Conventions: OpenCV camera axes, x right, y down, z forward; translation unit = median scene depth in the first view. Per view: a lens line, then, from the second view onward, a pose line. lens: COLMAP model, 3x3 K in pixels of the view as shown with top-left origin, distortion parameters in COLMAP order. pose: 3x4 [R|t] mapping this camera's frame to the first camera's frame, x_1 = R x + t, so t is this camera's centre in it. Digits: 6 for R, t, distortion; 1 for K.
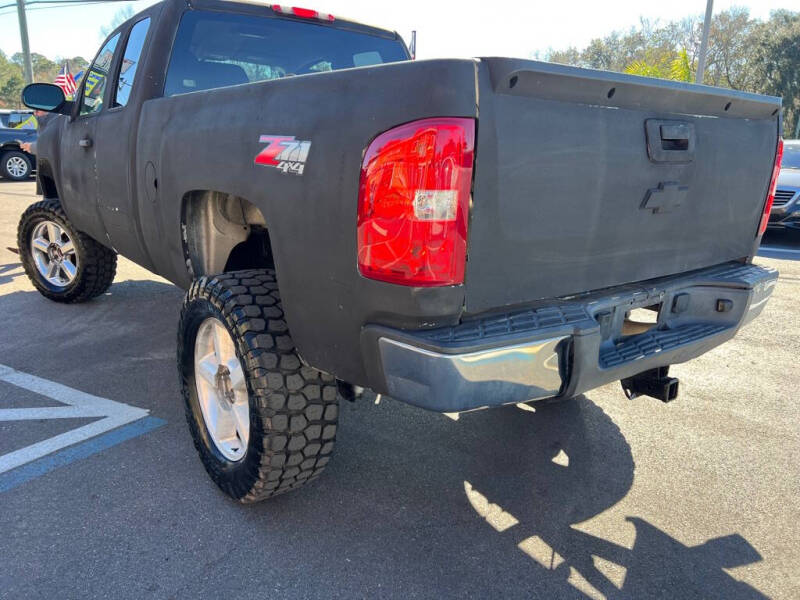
lens RADIAL K [[602.9, 0, 401.8], [0, 602.9, 297.2], [0, 0, 1]] dist [0.049210, -0.051665]
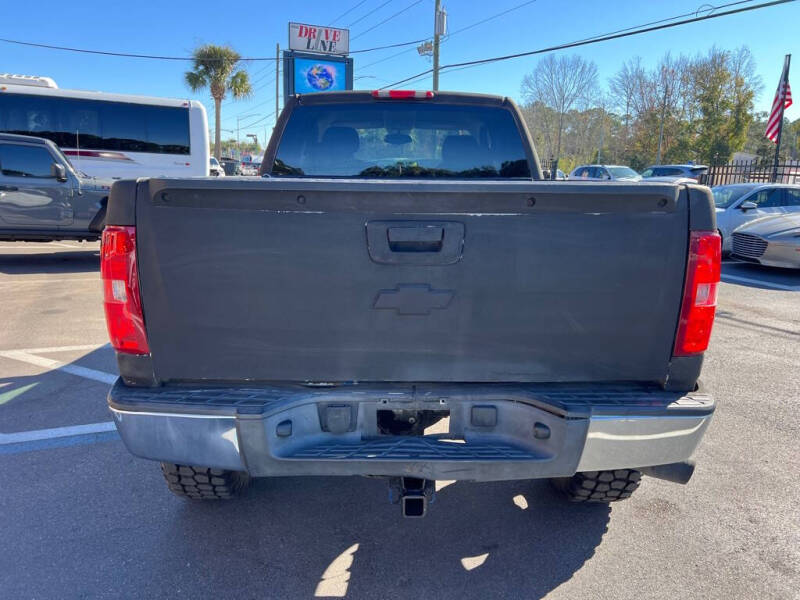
lens RADIAL K [[593.0, 0, 407.3], [0, 593.0, 299.7], [0, 0, 1]] dist [0.107545, -0.123695]
pose [[0.810975, 0.113196, -0.574027, 0.611135], [-0.140138, 0.990128, -0.002735, -0.101755], [0.568051, 0.082661, 0.818832, 0.145494]]
